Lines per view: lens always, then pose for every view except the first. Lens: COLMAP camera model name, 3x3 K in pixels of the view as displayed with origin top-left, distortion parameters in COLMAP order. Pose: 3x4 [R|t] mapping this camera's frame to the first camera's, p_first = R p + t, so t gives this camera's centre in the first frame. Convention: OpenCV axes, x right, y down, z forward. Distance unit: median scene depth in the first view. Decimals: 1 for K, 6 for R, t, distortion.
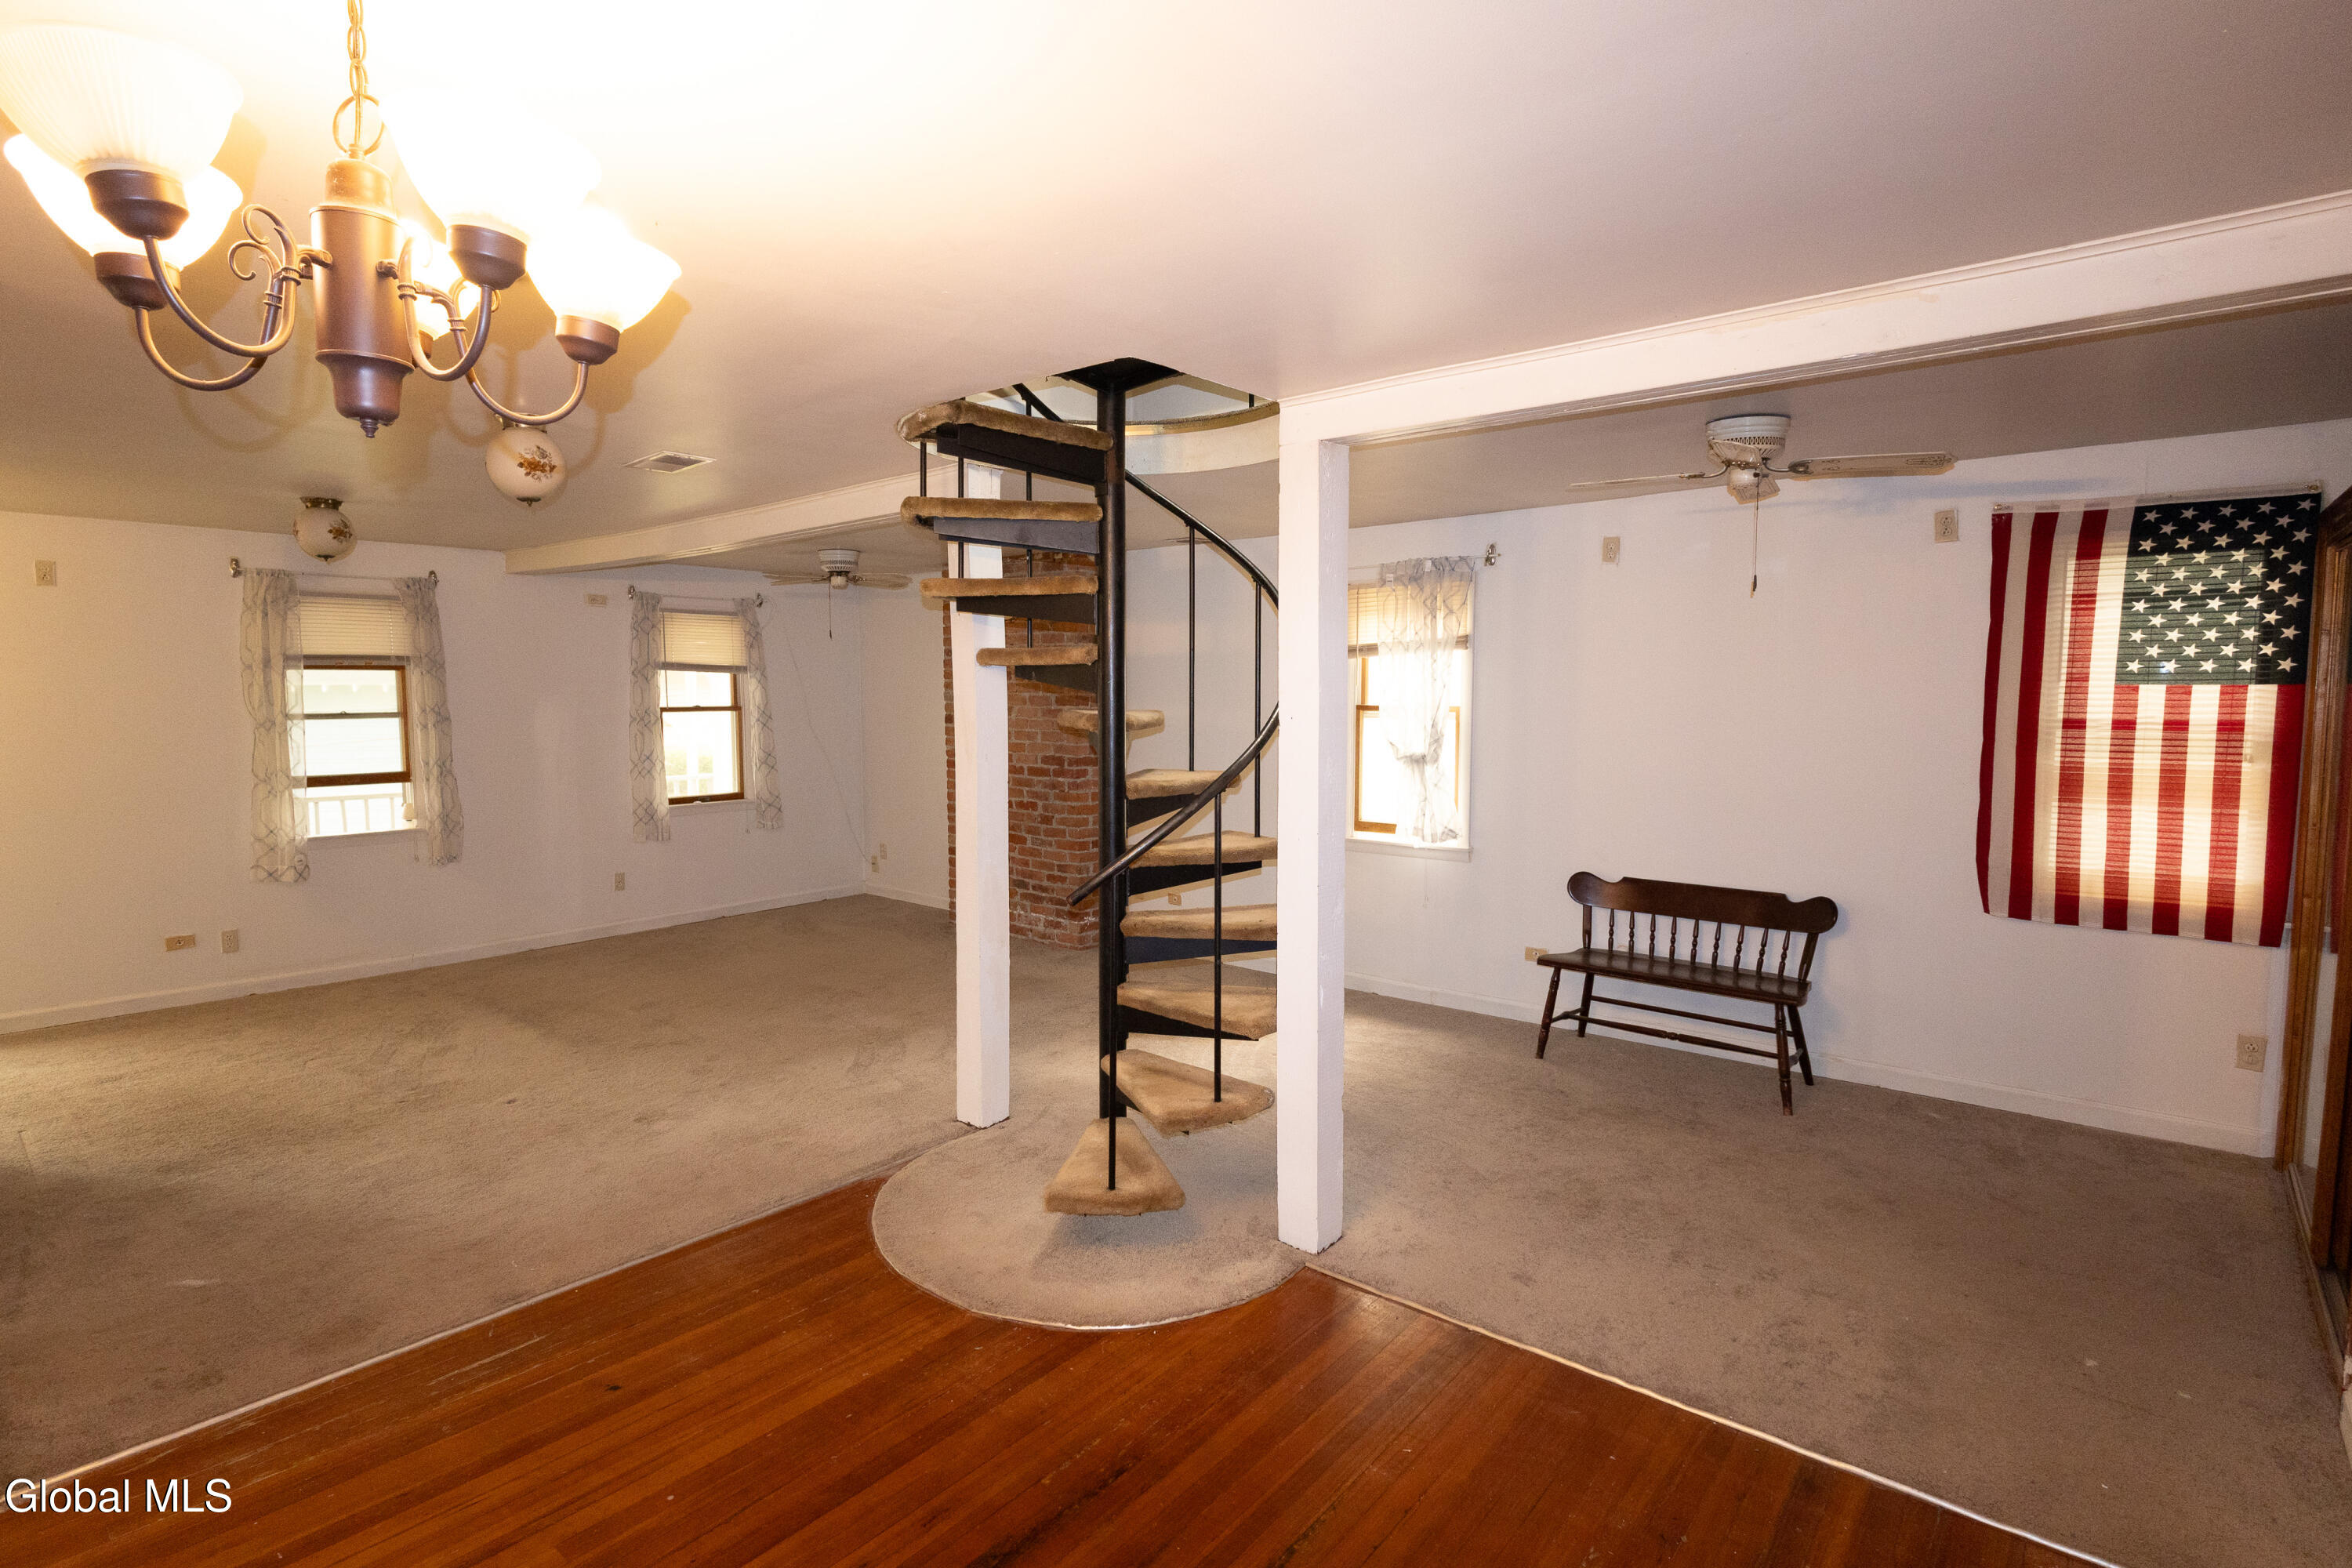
lens RADIAL K [[1176.5, 0, 1171.8], [0, 1176.5, 781.9], [0, 0, 1]] dist [0.004028, -0.000097]
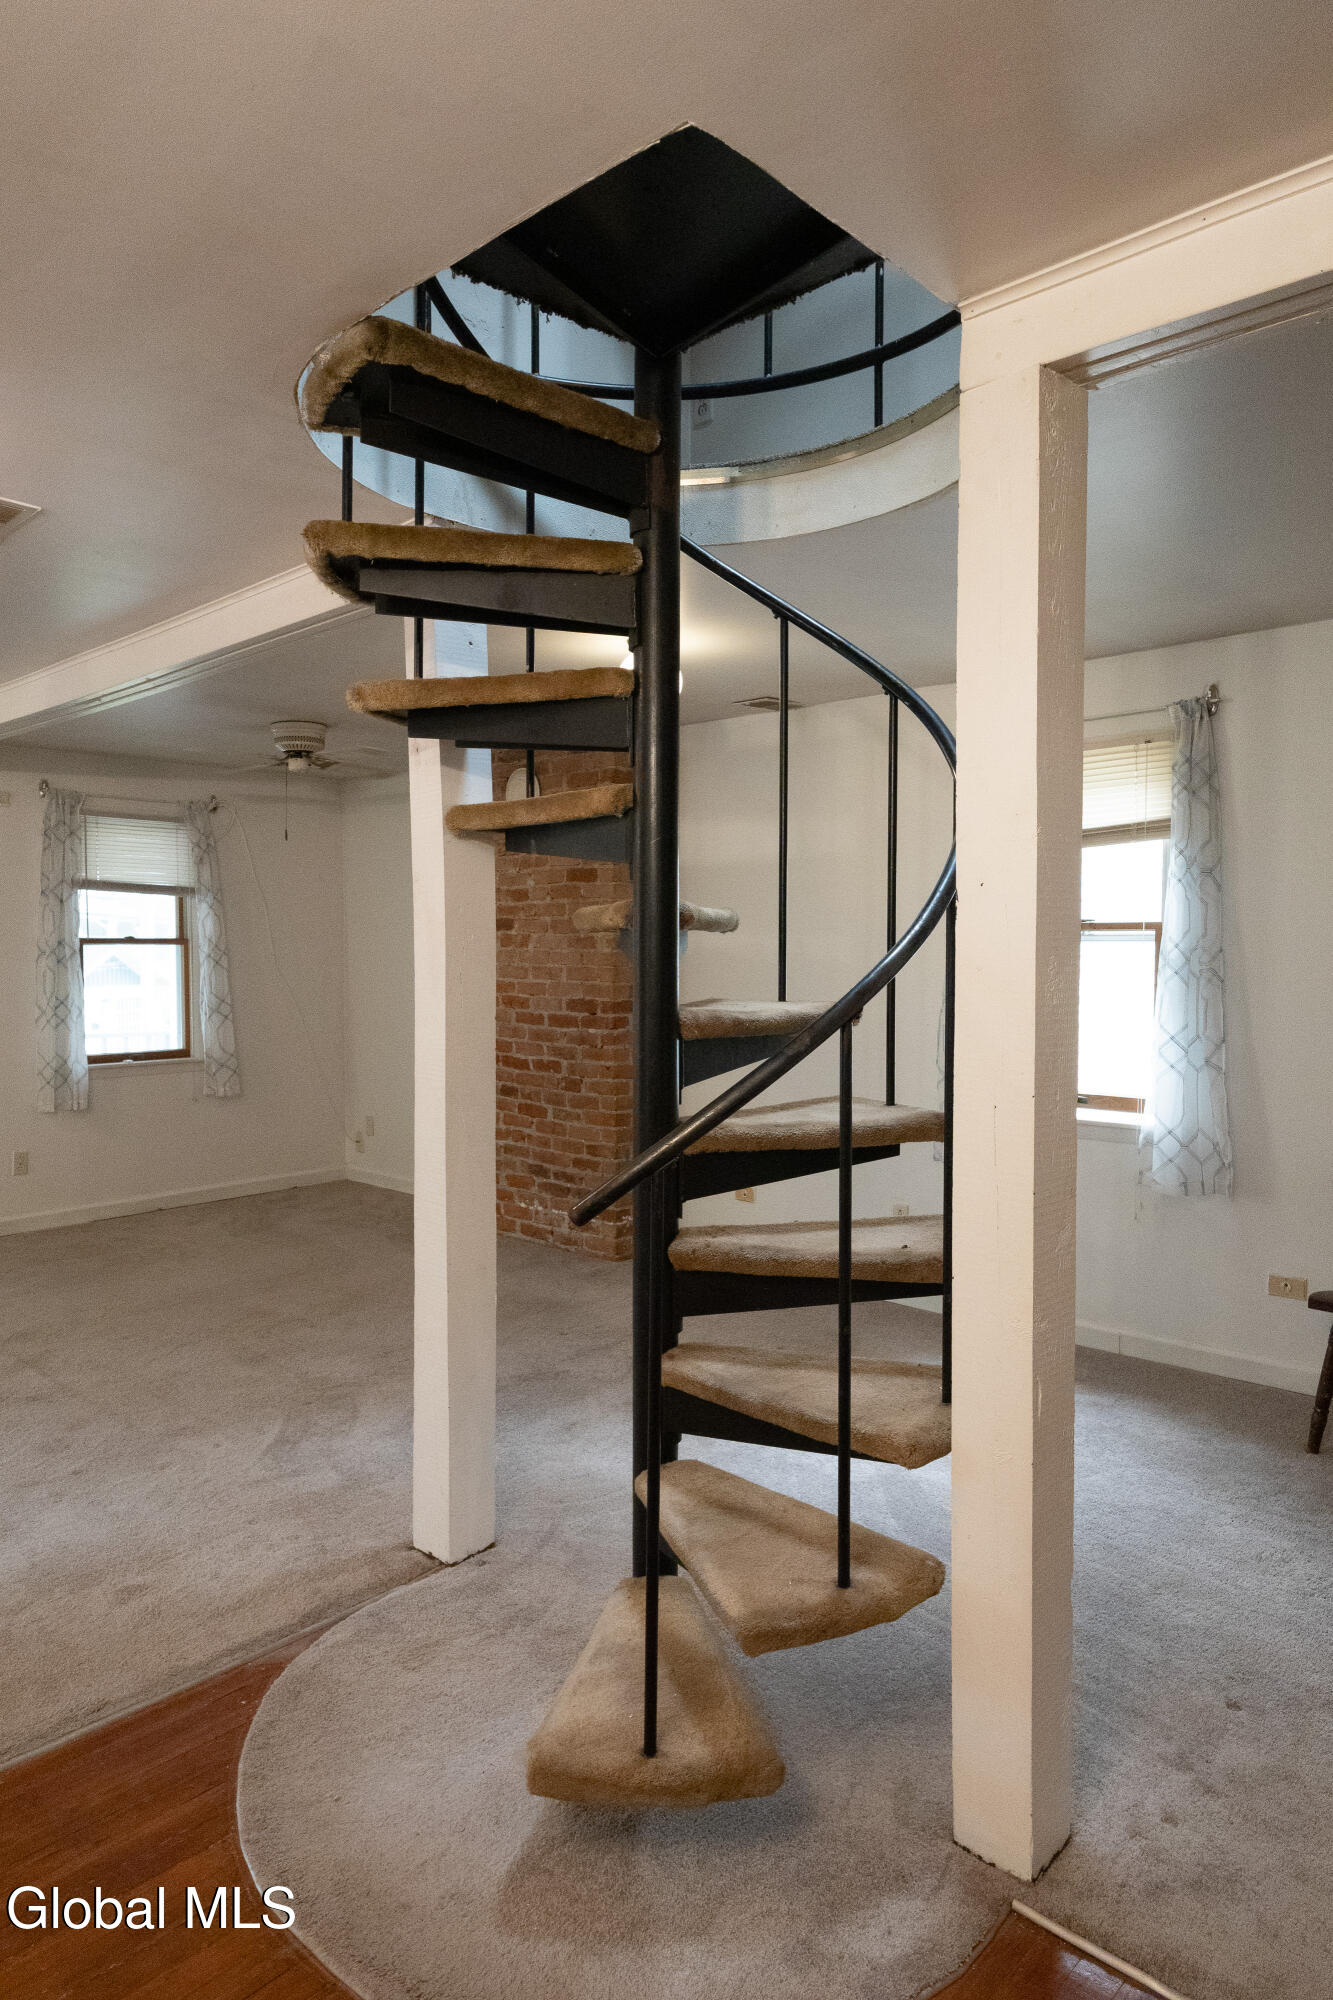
lens RADIAL K [[1196.4, 0, 665.5], [0, 1196.4, 999.6], [0, 0, 1]] dist [0.017341, 0.001476]
pose [[0.998769, 0.002454, -0.049535, -0.014687], [-0.004929, 0.998742, -0.049906, 0.023819], [0.049350, 0.050088, 0.997525, 0.365194]]
